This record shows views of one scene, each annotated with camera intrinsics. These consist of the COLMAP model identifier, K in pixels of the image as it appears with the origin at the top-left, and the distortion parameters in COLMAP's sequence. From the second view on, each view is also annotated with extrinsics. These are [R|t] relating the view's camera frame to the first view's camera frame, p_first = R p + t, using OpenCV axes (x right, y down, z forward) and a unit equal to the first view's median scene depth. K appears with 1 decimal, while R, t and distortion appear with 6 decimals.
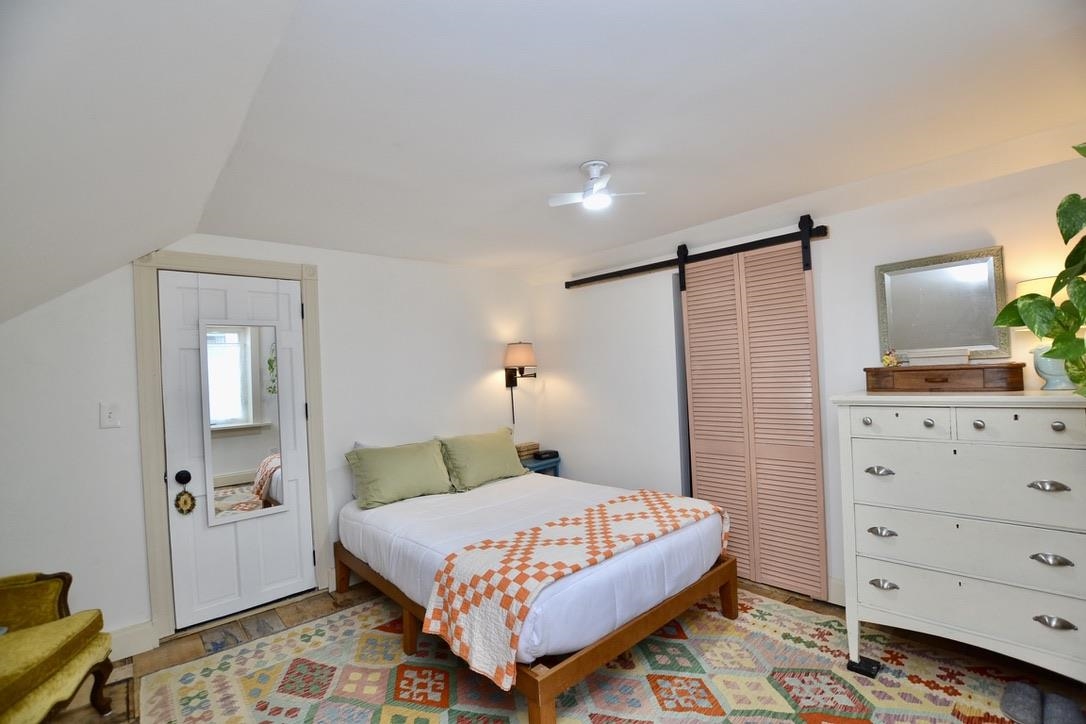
lens RADIAL K [[485.7, 0, 540.3], [0, 485.7, 362.1], [0, 0, 1]] dist [-0.031624, 0.003571]
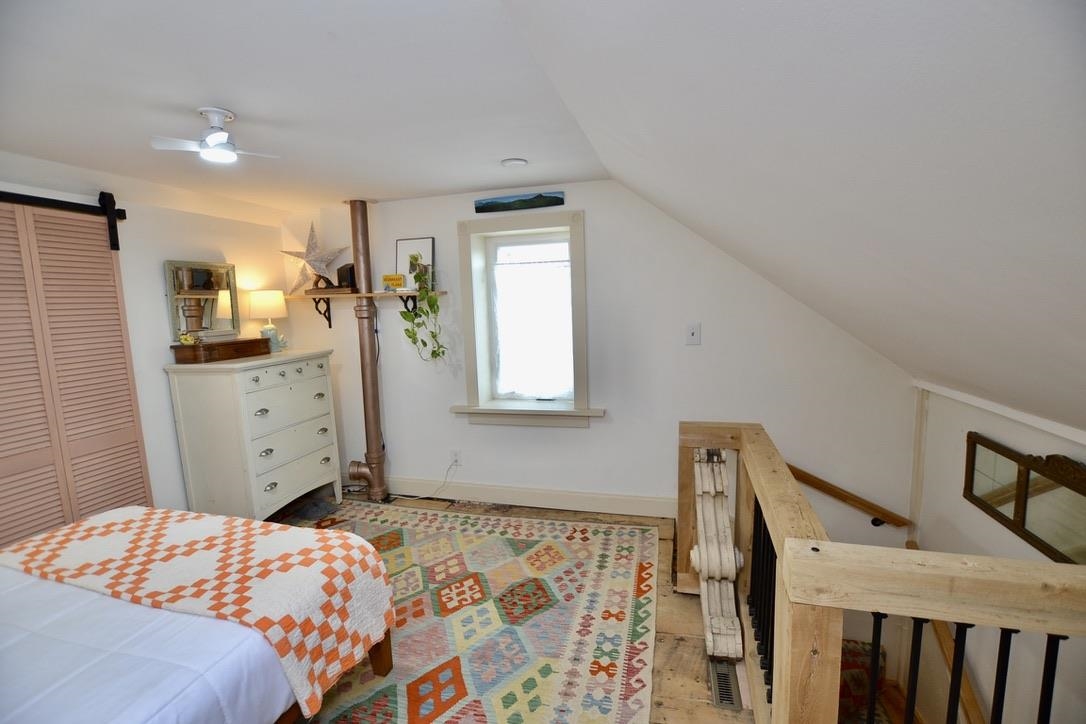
lens RADIAL K [[485.7, 0, 542.2], [0, 485.7, 362.2], [0, 0, 1]] dist [-0.031624, 0.003571]
pose [[-0.528612, -0.037485, 0.848036, -0.747848], [0.048216, 0.996086, 0.074084, 0.008593], [-0.847493, 0.080051, -0.524735, 0.790414]]
